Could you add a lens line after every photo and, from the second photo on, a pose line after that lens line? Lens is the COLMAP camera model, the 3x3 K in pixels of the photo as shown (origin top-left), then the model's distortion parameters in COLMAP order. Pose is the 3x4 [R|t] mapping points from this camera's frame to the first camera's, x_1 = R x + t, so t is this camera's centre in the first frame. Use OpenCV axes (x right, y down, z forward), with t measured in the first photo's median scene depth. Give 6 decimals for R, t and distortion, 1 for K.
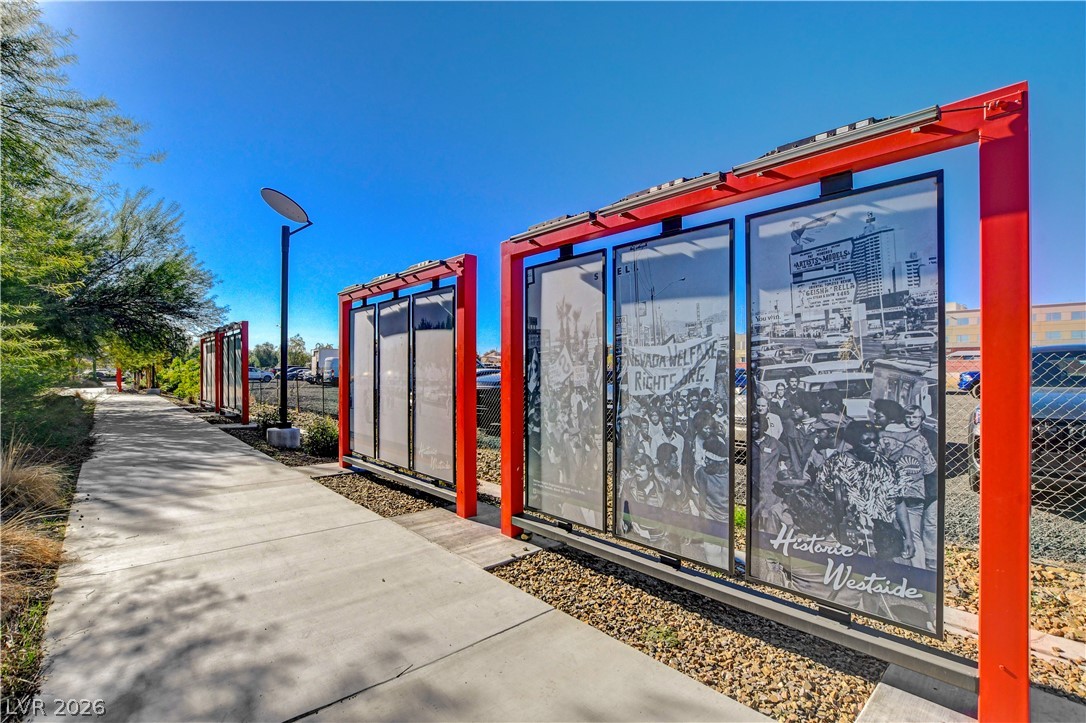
lens RADIAL K [[490.7, 0, 513.5], [0, 490.7, 365.9], [0, 0, 1]] dist [-0.023246, 0.000772]
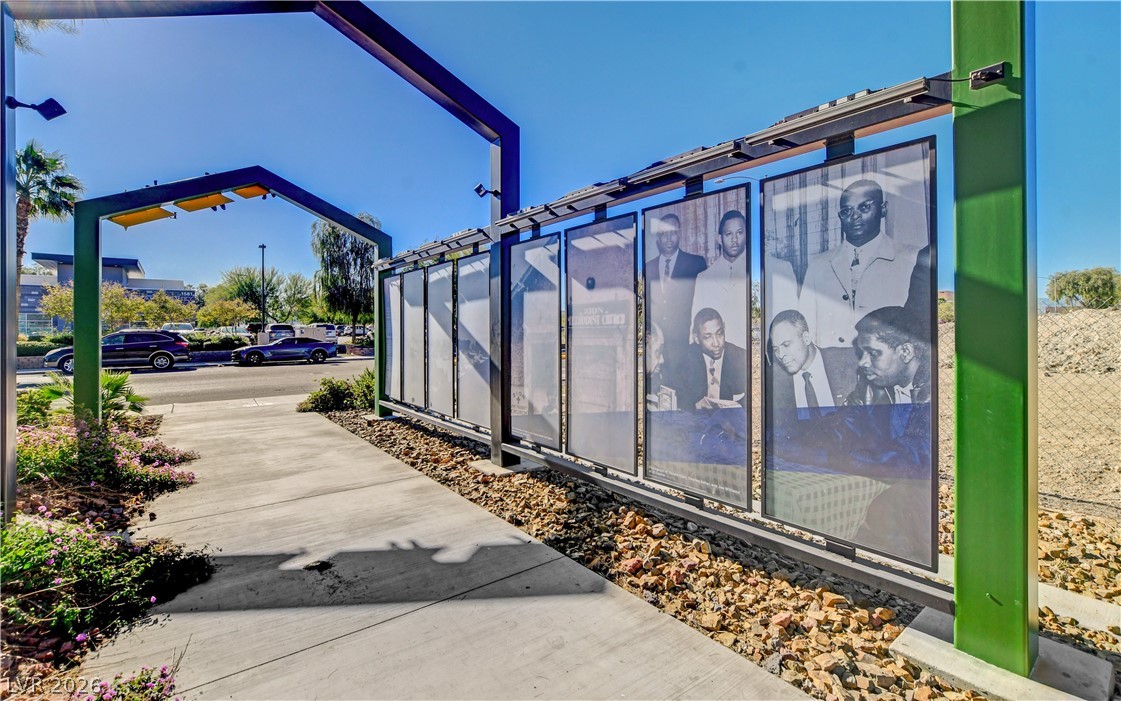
lens RADIAL K [[479.1, 0, 553.1], [0, 479.1, 323.5], [0, 0, 1]] dist [-0.017905, -0.001415]
pose [[0.999009, -0.011633, -0.042952, 0.065460], [0.011774, 0.999926, 0.003042, -0.000702], [0.042914, -0.003545, 0.999072, -0.077175]]
